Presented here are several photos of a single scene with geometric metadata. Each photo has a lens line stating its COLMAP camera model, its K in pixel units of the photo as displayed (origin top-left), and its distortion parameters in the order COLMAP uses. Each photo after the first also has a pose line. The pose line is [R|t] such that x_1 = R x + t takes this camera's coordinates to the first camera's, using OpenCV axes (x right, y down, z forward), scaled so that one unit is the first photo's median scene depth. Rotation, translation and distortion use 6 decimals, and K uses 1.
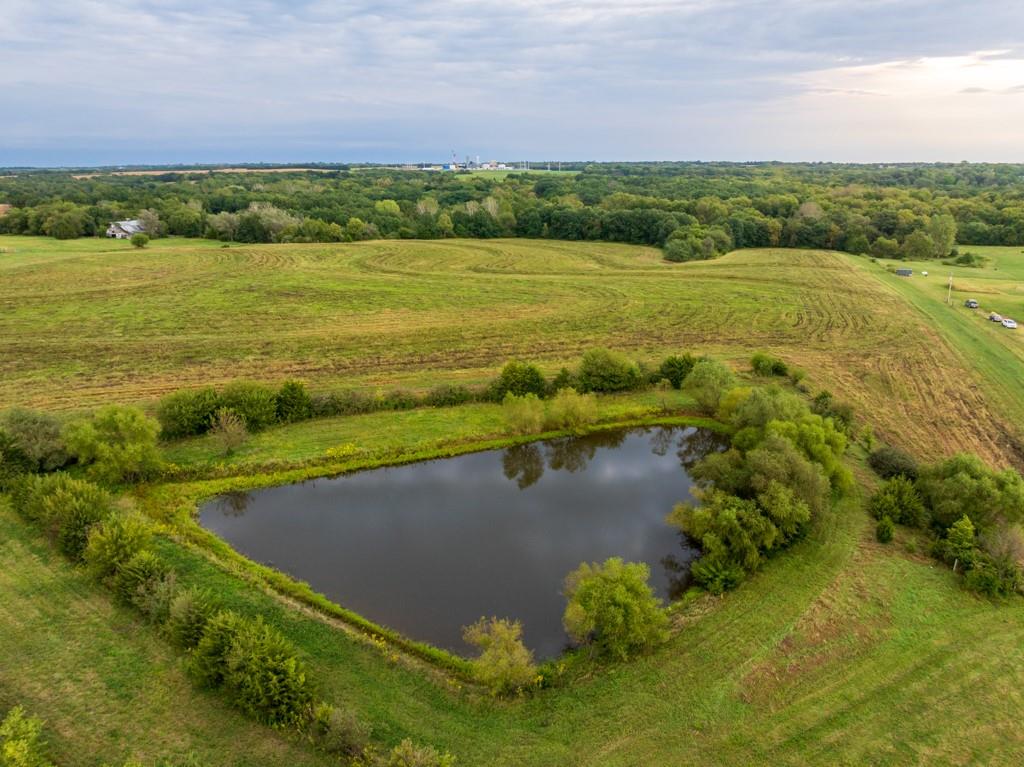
lens RADIAL K [[730.2, 0, 508.3], [0, 730.2, 366.6], [0, 0, 1]] dist [-0.039462, -0.001419]
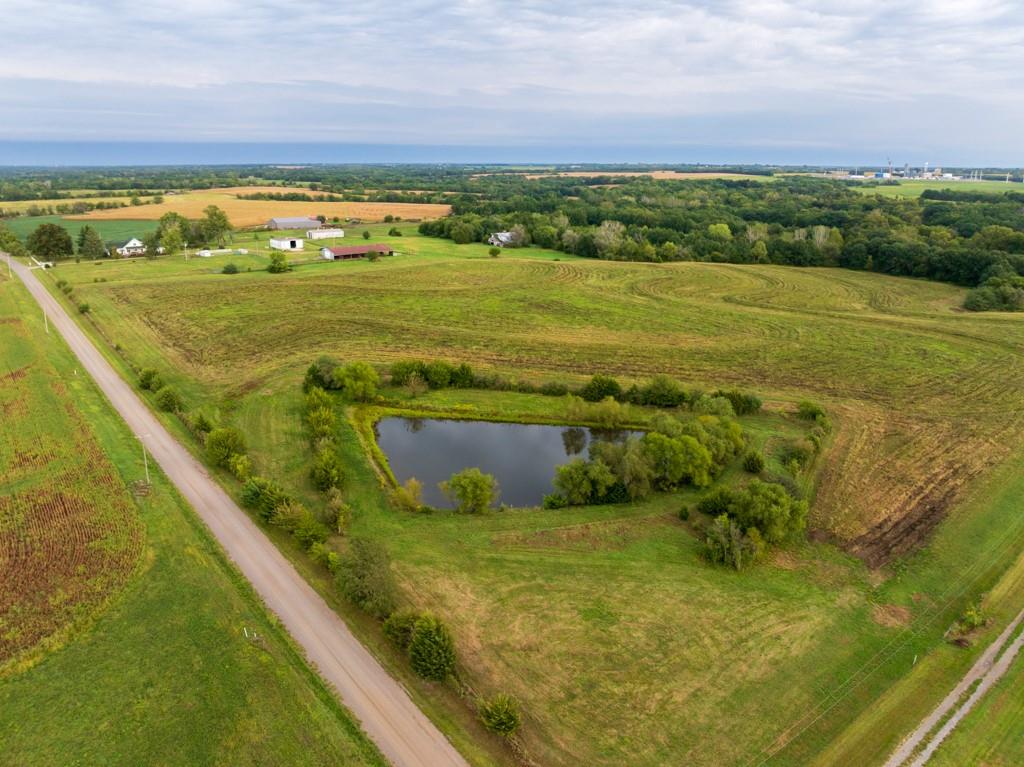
lens RADIAL K [[730.2, 0, 508.3], [0, 730.2, 366.6], [0, 0, 1]] dist [-0.039462, -0.001419]
pose [[0.835650, 0.151296, -0.528014, 0.275414], [-0.149155, 0.987698, 0.046956, -0.027845], [0.528622, 0.039517, 0.847937, -0.152593]]
